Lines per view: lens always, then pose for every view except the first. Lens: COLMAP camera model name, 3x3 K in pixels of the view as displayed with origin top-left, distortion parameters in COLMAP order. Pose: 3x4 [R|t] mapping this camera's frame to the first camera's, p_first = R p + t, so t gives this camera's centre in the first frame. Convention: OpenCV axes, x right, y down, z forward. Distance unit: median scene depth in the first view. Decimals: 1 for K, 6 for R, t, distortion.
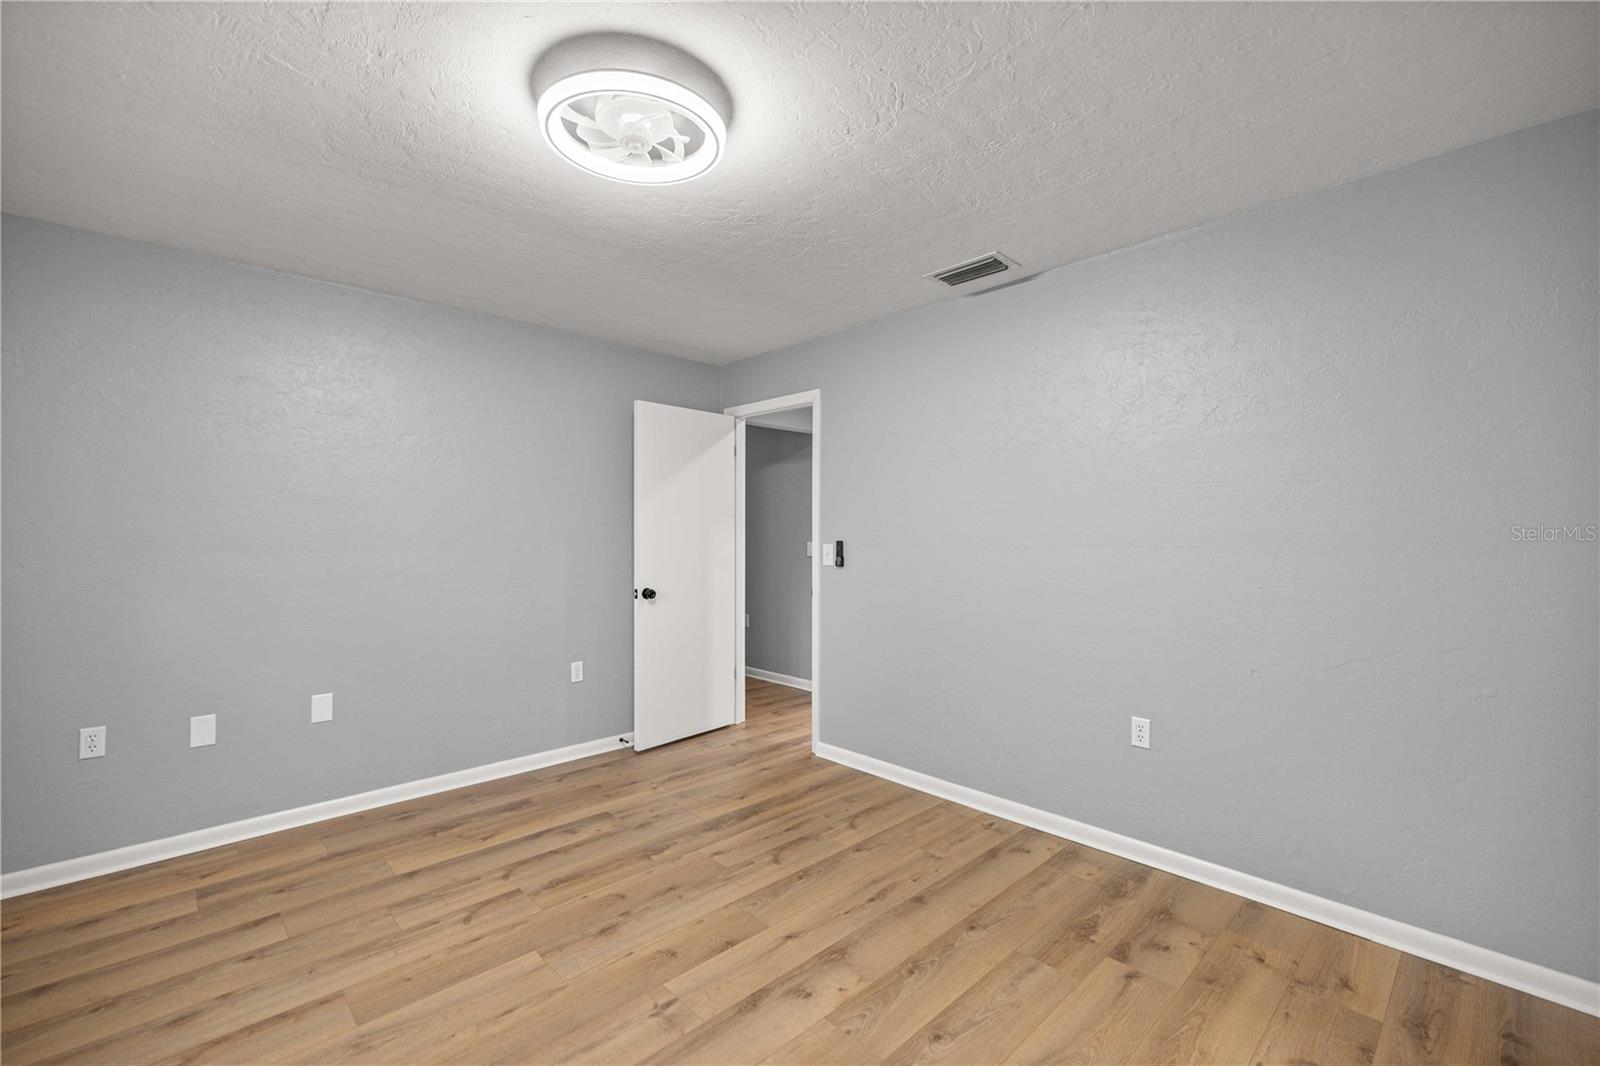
lens RADIAL K [[674.6, 0, 800.0], [0, 674.6, 533.4], [0, 0, 1]] dist [0.008861, -0.000010]
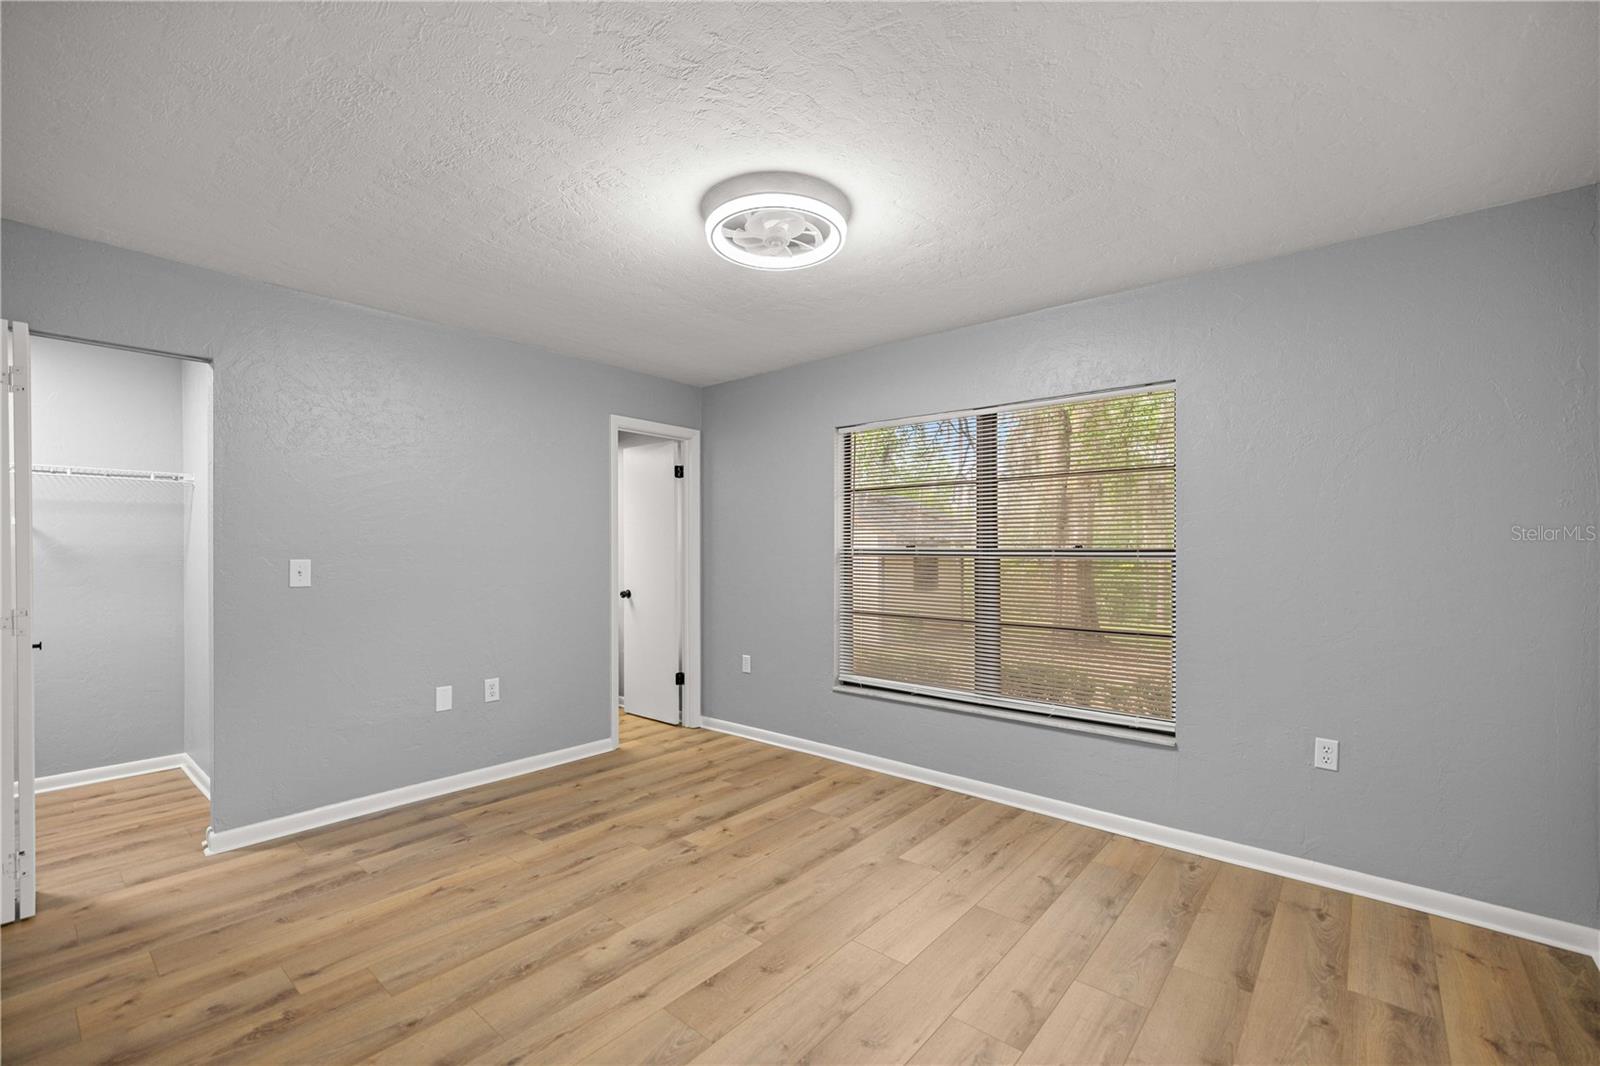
lens RADIAL K [[674.6, 0, 800.3], [0, 674.6, 541.8], [0, 0, 1]] dist [0.008861, -0.000010]
pose [[-0.994135, -0.002258, -0.108126, -0.132837], [-0.001495, 0.999973, -0.007142, 0.004821], [0.108139, -0.006939, -0.994112, 2.027092]]
